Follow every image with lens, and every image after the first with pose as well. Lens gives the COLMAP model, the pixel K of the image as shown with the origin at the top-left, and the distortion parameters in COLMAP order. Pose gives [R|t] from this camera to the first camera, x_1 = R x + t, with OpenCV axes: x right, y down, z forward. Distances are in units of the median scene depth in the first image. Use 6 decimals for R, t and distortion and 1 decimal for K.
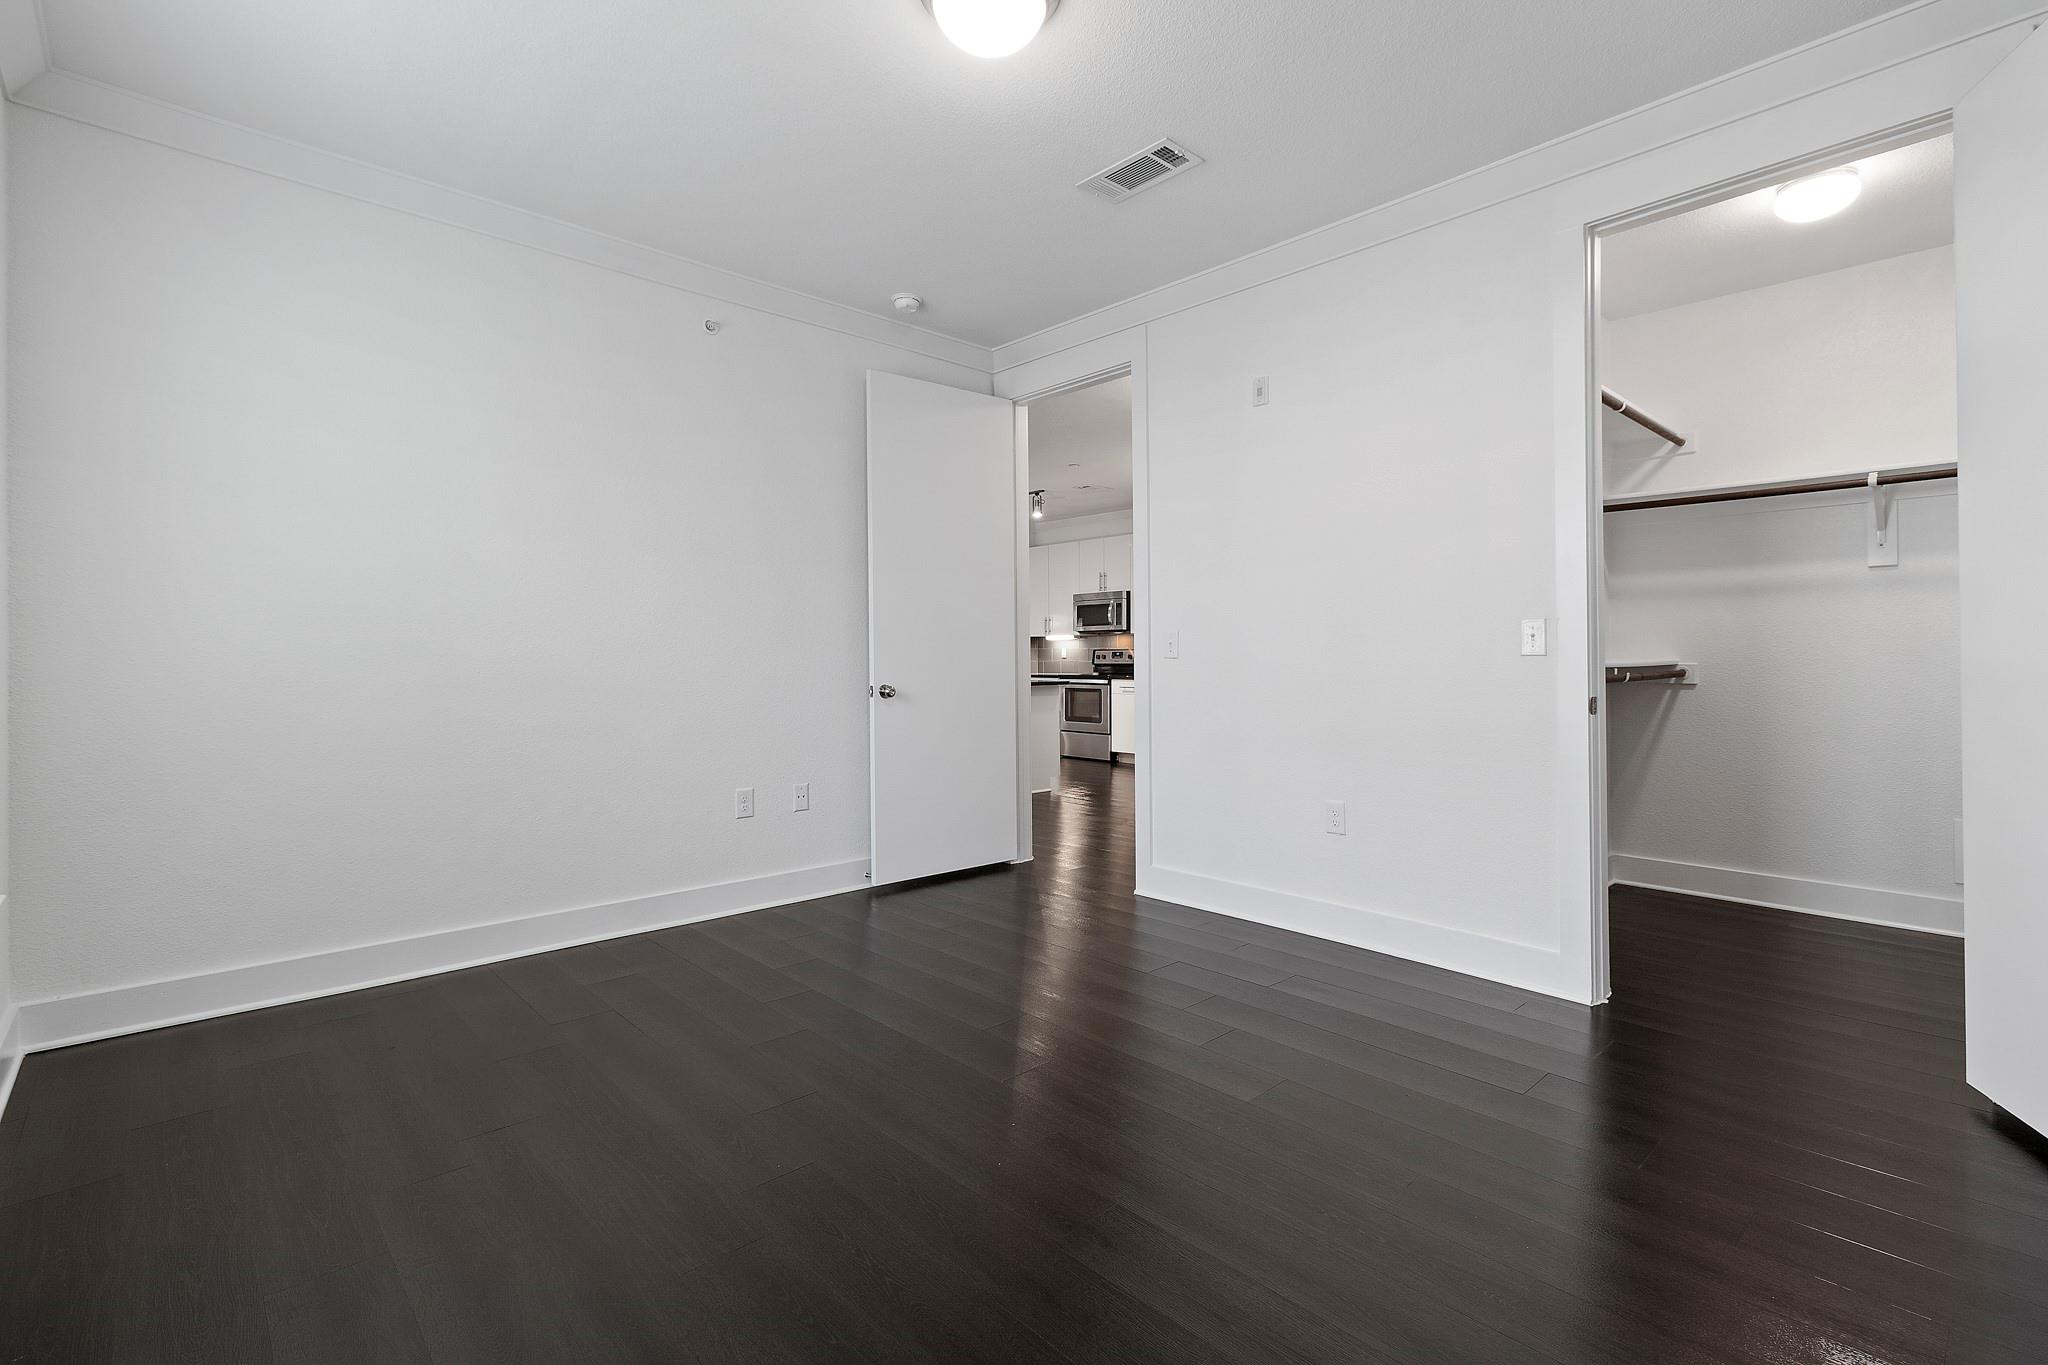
lens RADIAL K [[947.1, 0, 1023.1], [0, 947.1, 671.7], [0, 0, 1]] dist [0.001993, 0.001222]
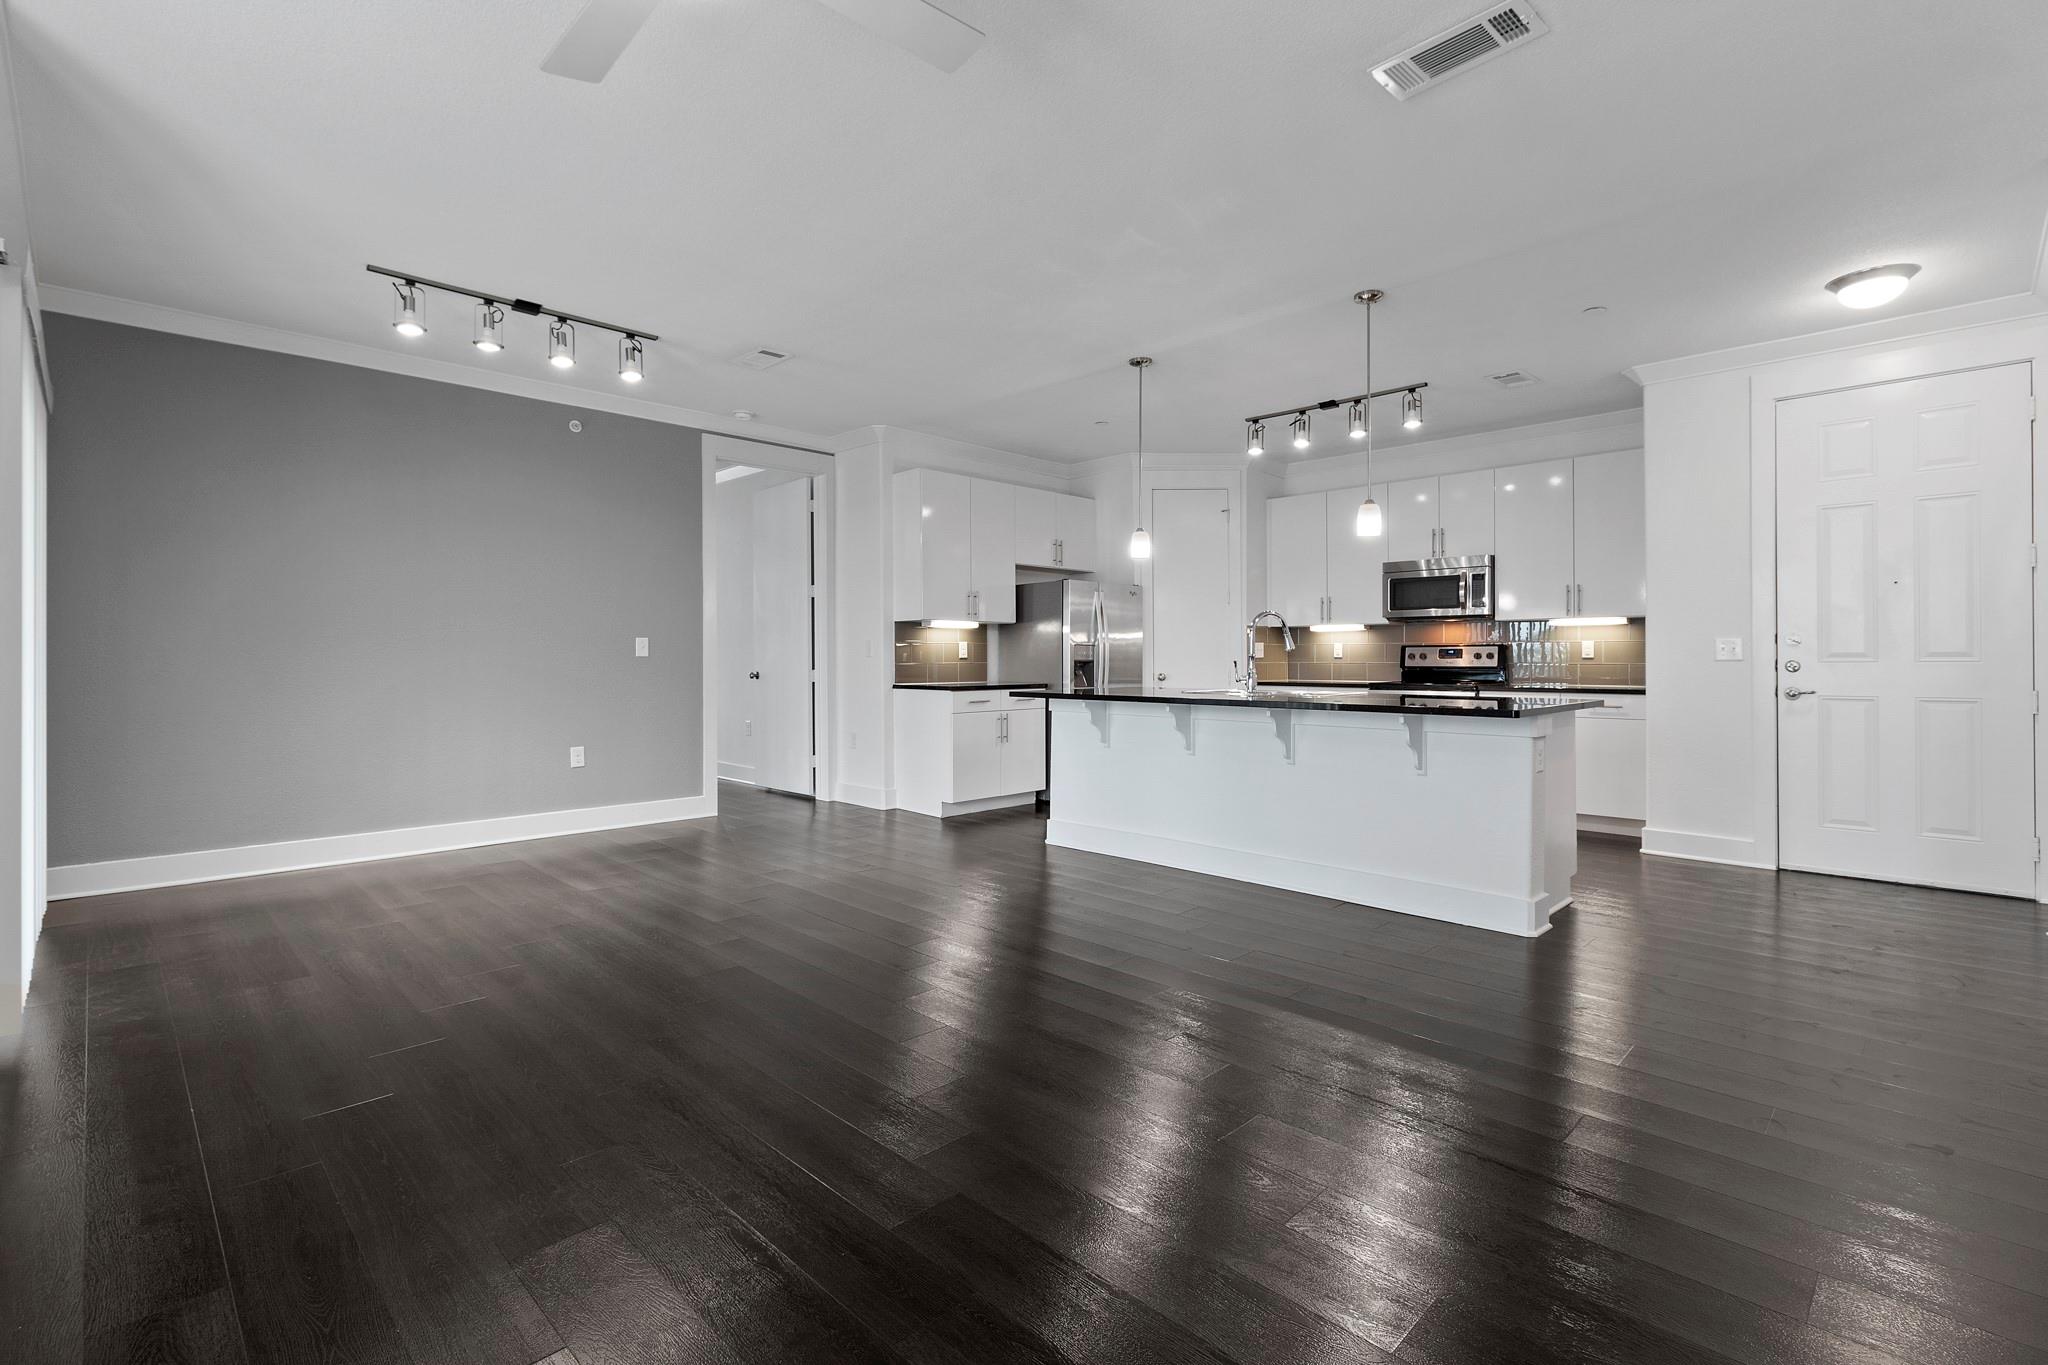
lens RADIAL K [[947.1, 0, 1023.9], [0, 947.1, 665.4], [0, 0, 1]] dist [0.001993, 0.001222]
pose [[0.998701, 0.007218, 0.050442, -0.243351], [-0.006761, 0.999935, -0.009227, -0.000818], [-0.050505, 0.008874, 0.998684, 0.361751]]
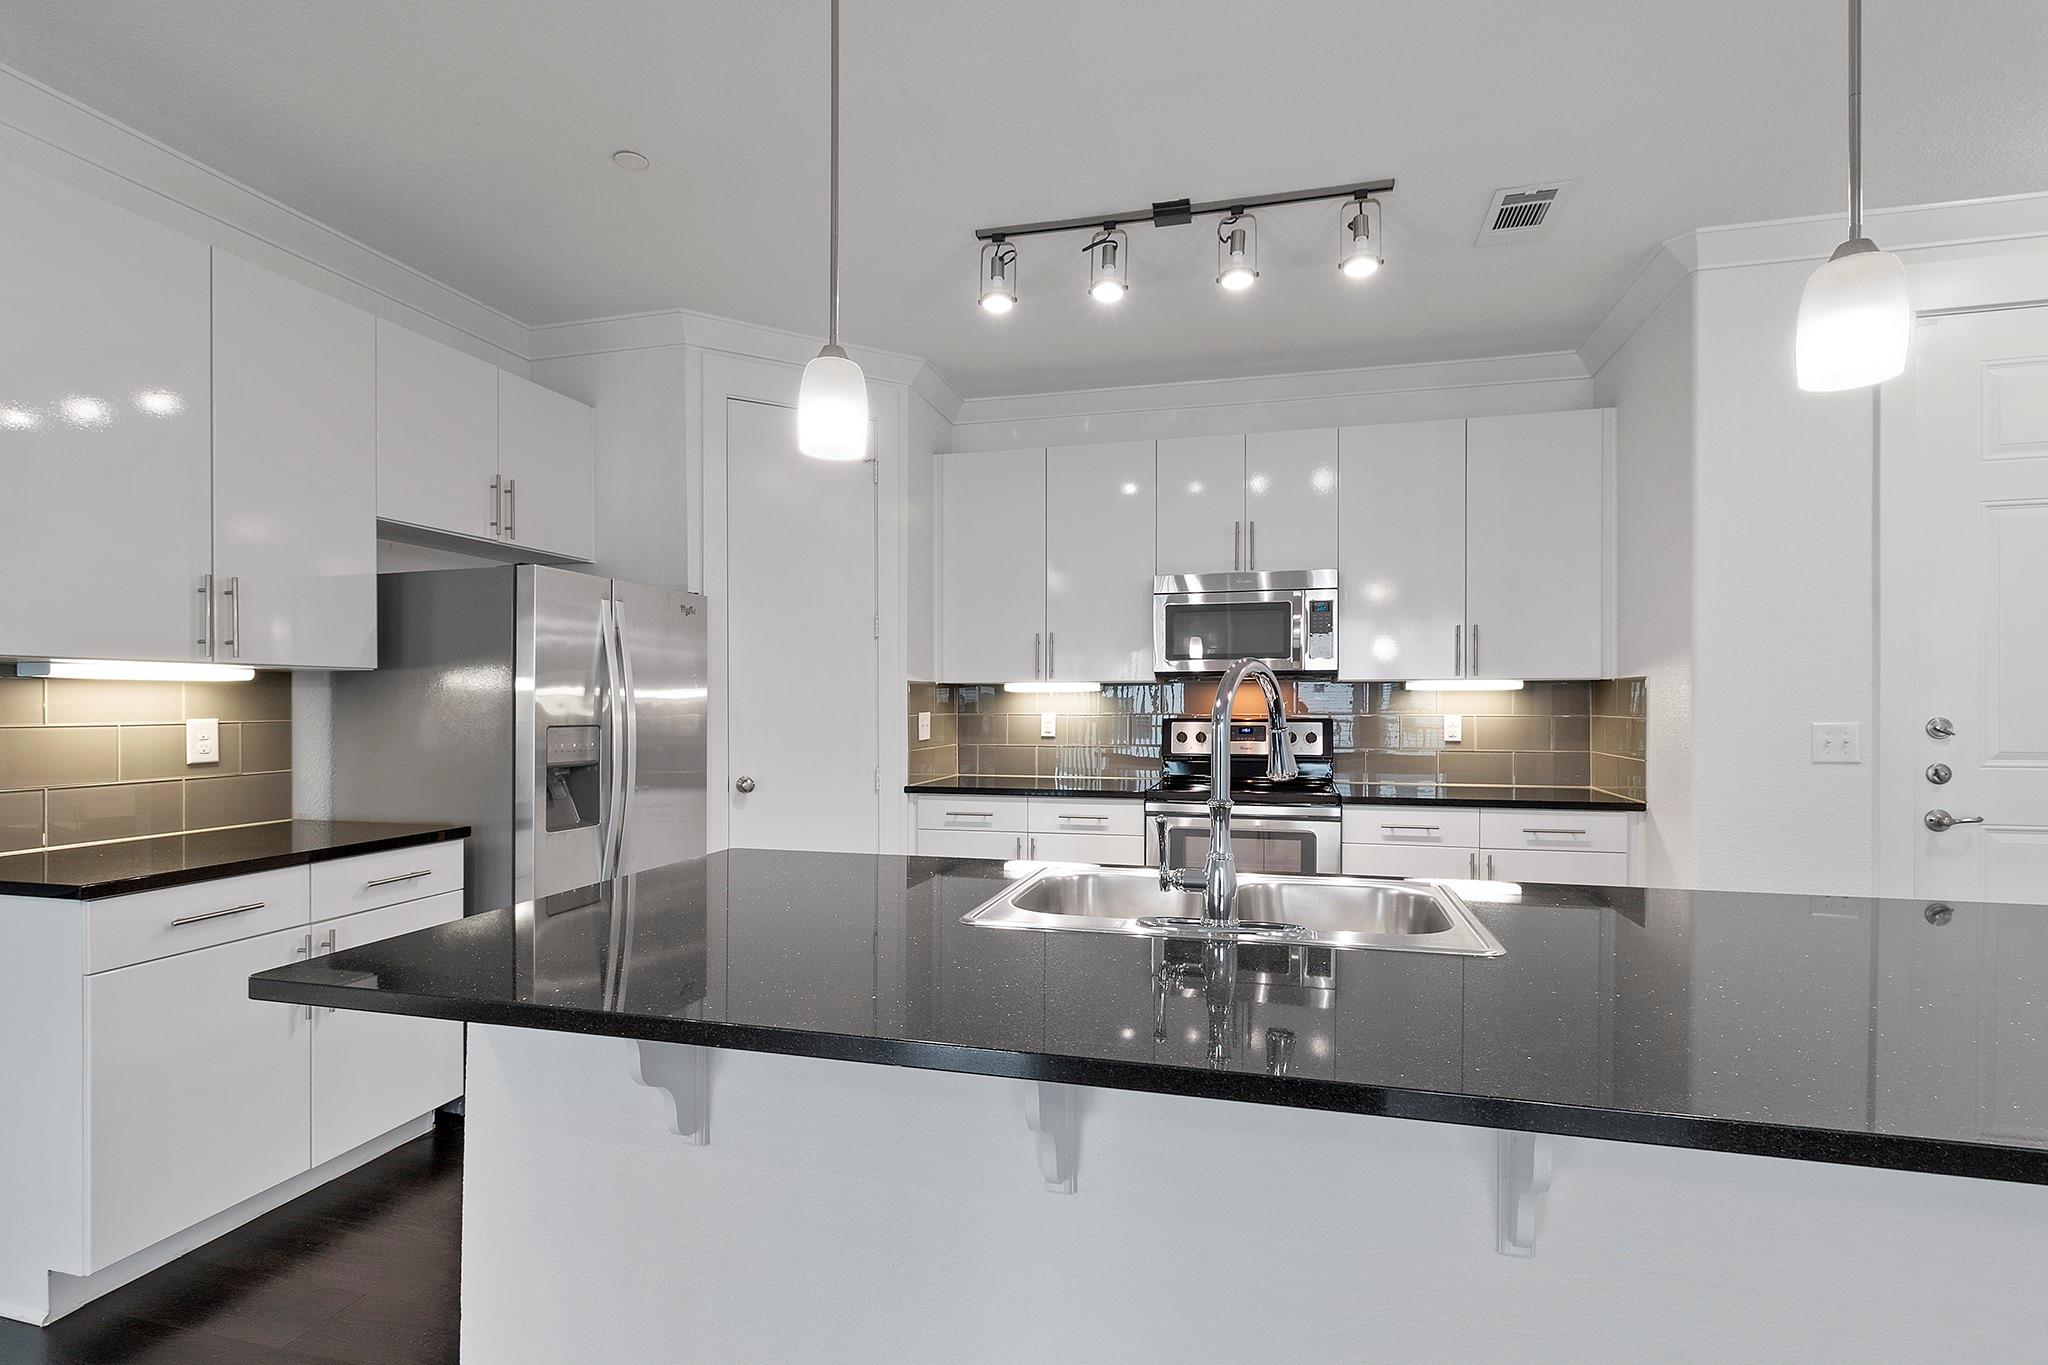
lens RADIAL K [[947.1, 0, 1048.4], [0, 947.1, 706.3], [0, 0, 1]] dist [0.001993, 0.001222]
pose [[0.826038, 0.004926, 0.563592, -0.207071], [0.002777, 0.999914, -0.012809, -0.024850], [-0.563607, 0.012146, 0.825954, 0.741008]]
